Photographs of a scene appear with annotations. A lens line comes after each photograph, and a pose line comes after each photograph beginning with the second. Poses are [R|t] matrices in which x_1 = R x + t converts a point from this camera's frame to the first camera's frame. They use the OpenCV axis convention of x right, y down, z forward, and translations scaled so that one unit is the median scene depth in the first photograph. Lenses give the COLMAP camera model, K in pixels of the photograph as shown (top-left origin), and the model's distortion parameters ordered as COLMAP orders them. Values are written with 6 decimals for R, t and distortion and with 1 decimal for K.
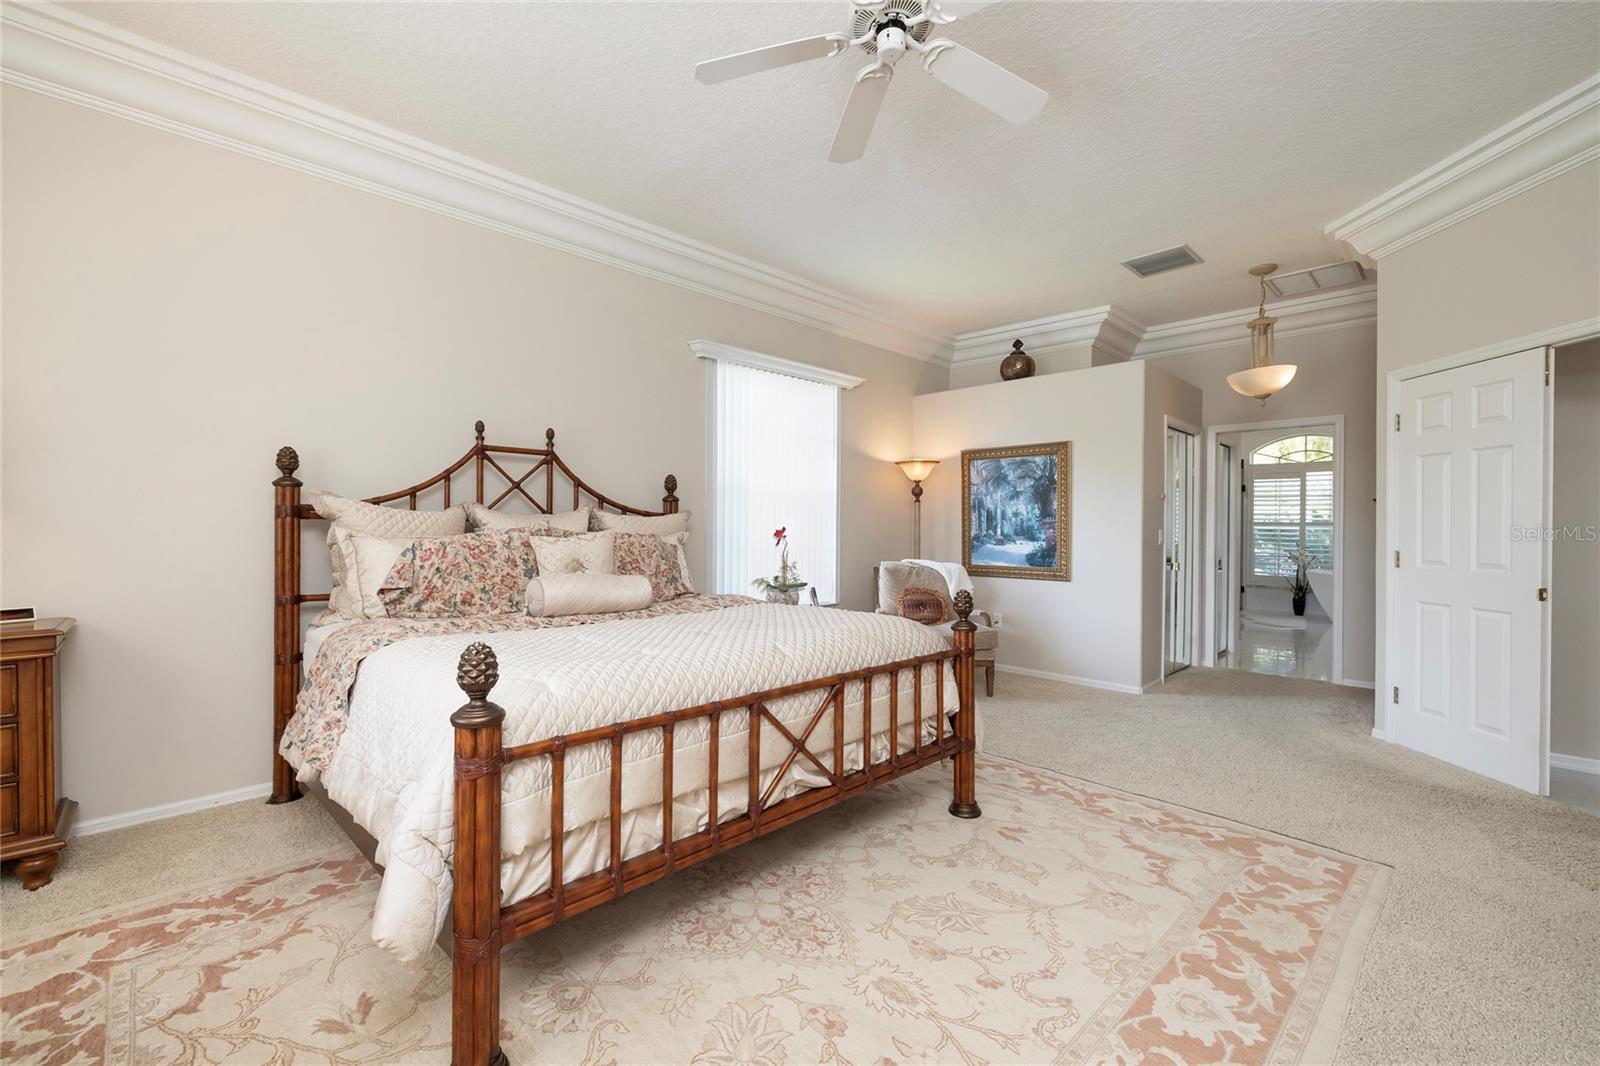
lens RADIAL K [[672.1, 0, 794.8], [0, 672.1, 531.1], [0, 0, 1]] dist [-0.001360, -0.000436]
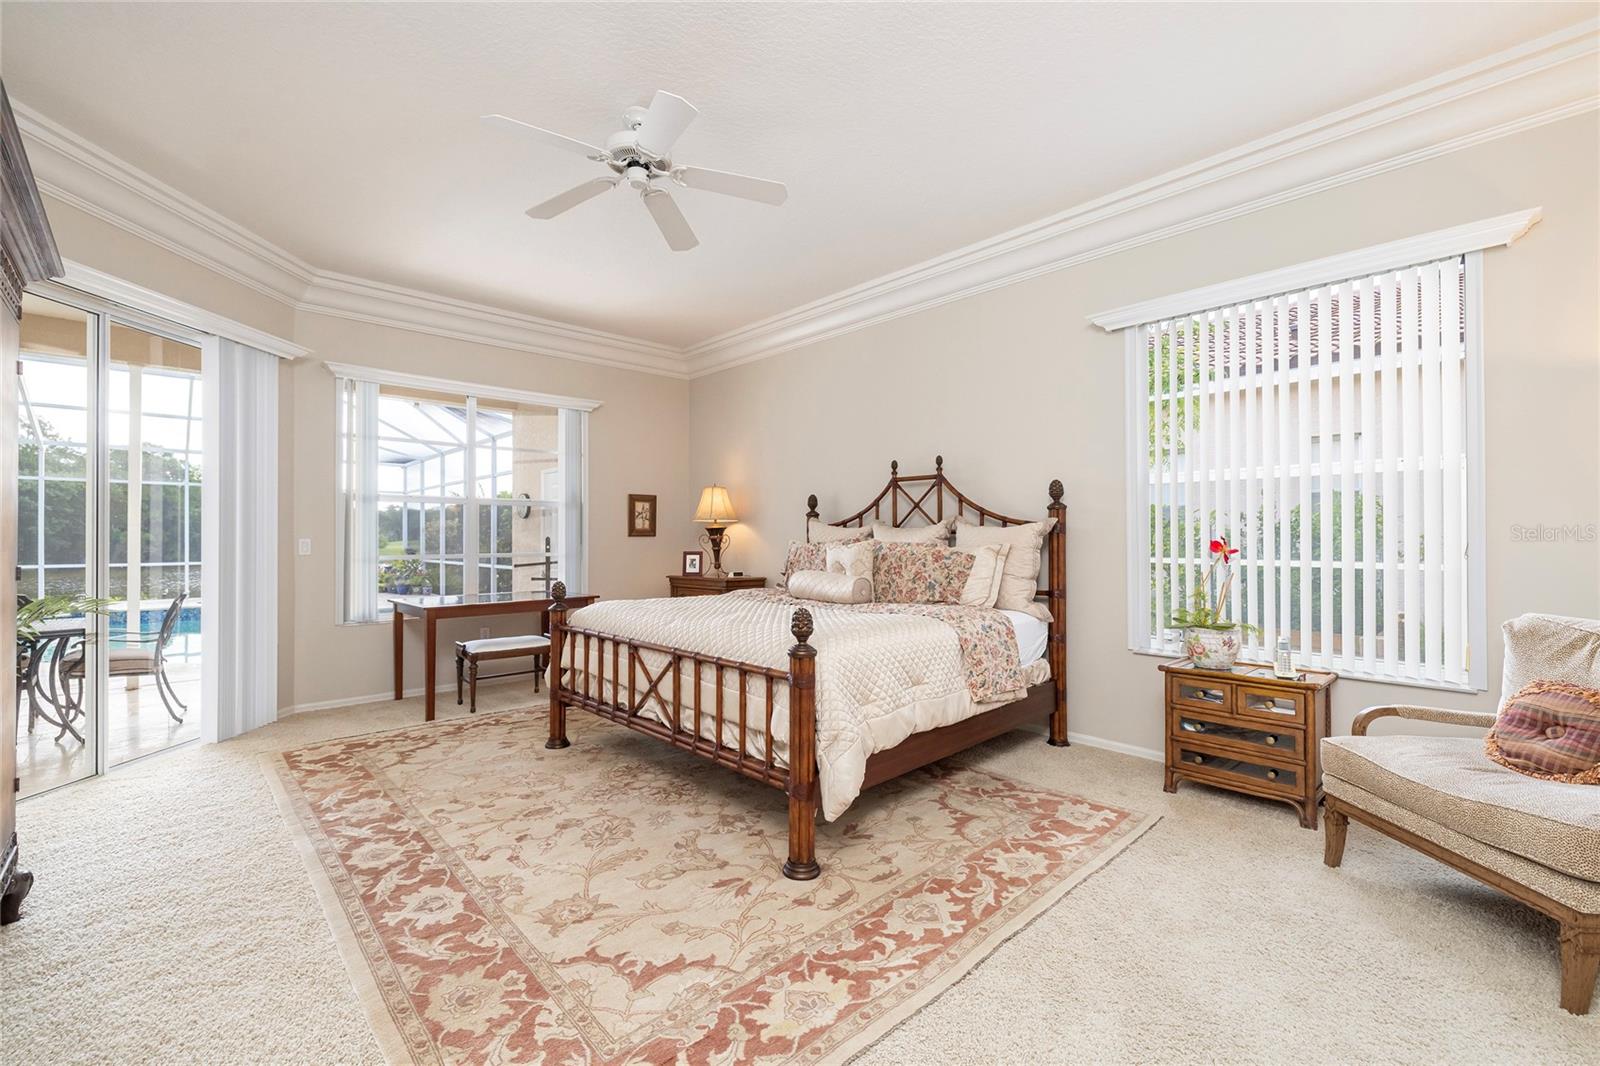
lens RADIAL K [[672.1, 0, 794.7], [0, 672.1, 534.4], [0, 0, 1]] dist [-0.001360, -0.000436]
pose [[-0.013829, -0.009856, -0.999856, 1.226863], [-0.006193, 0.999933, -0.009771, 0.001871], [0.999885, 0.006057, -0.013889, 1.112297]]
